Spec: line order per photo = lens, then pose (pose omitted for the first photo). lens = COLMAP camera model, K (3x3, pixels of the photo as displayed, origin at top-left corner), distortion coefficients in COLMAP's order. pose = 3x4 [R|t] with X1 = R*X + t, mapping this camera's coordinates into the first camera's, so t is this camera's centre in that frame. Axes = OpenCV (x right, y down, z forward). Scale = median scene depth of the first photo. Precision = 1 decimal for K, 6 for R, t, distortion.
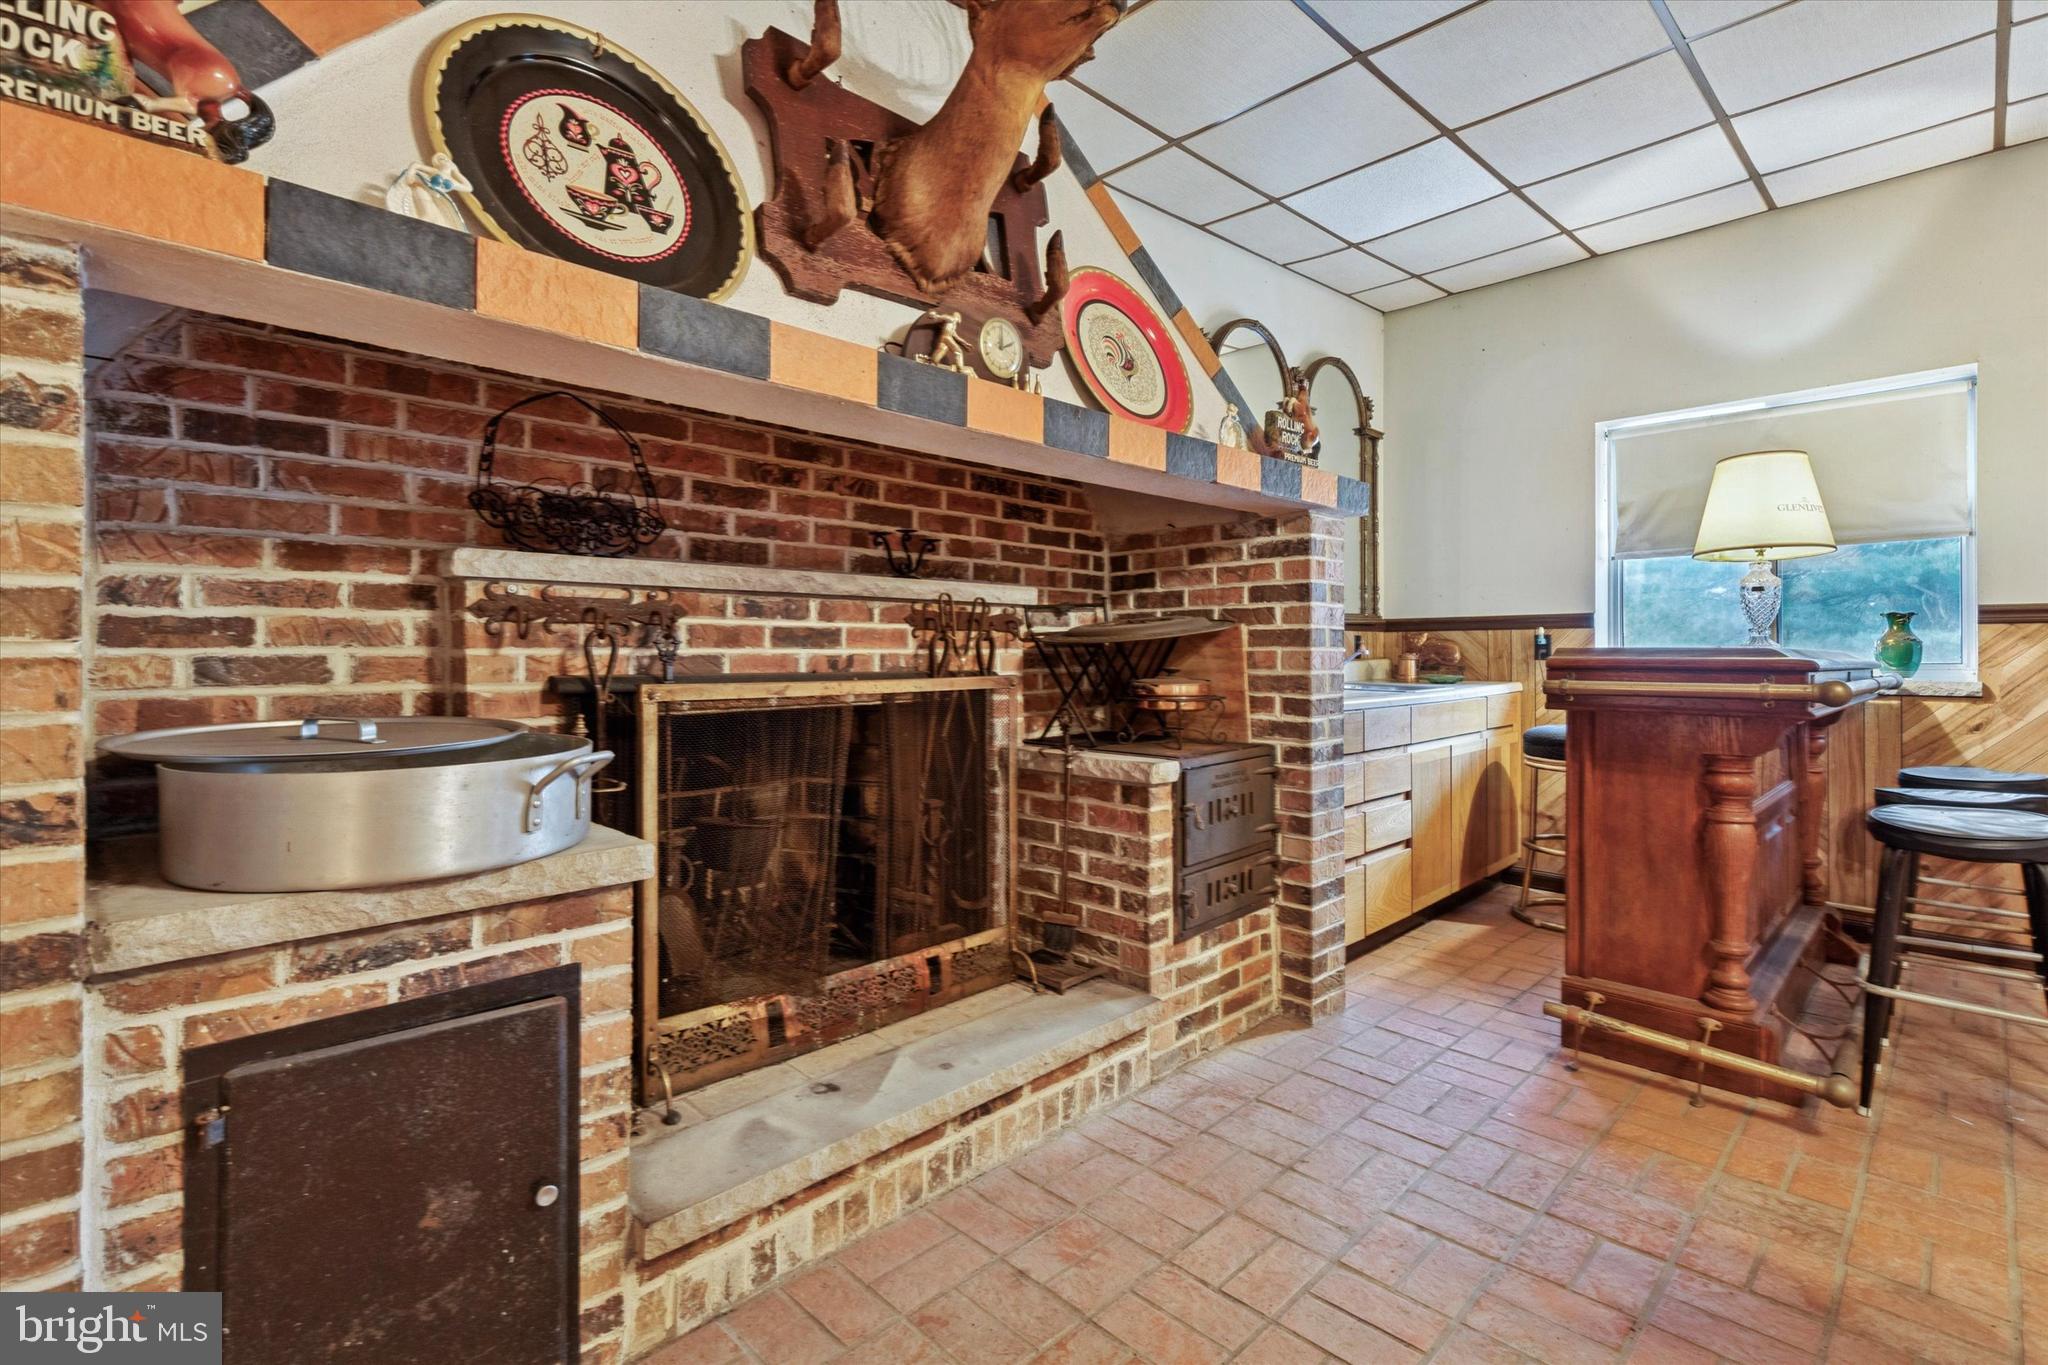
lens RADIAL K [[944.6, 0, 1009.6], [0, 944.6, 657.9], [0, 0, 1]] dist [0.002349, -0.000425]
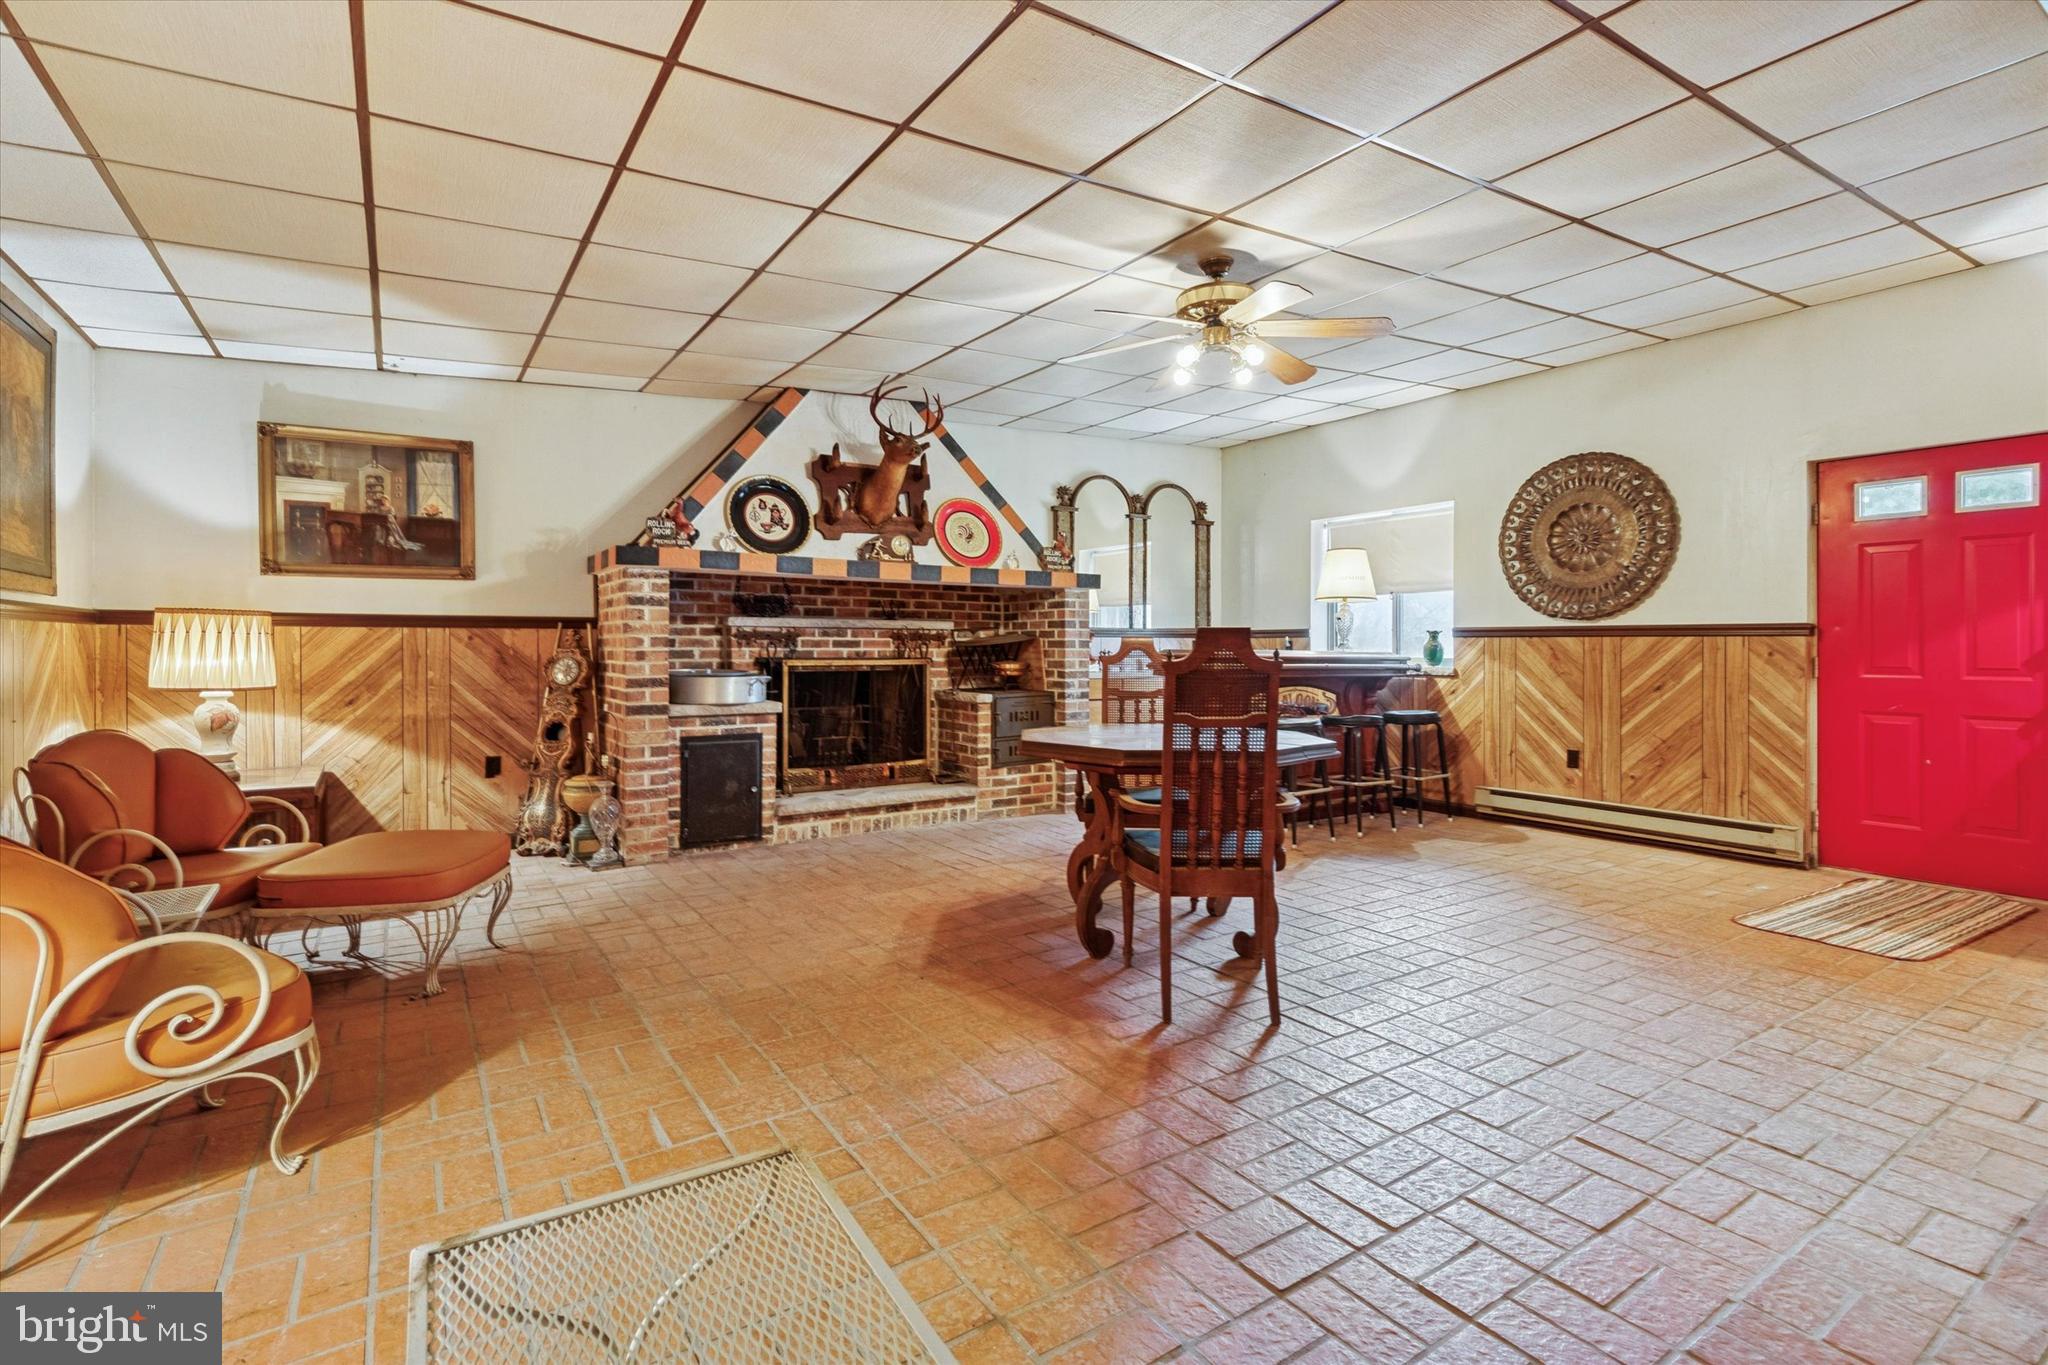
lens RADIAL K [[988.6, 0, 1015.4], [0, 988.6, 659.3], [0, 0, 1]] dist [0.018366, 0.000222]
pose [[0.979958, 0.006609, -0.199094, 0.822074], [-0.005553, 0.999967, 0.005864, 0.002337], [0.199126, -0.004641, 0.979963, -1.664019]]
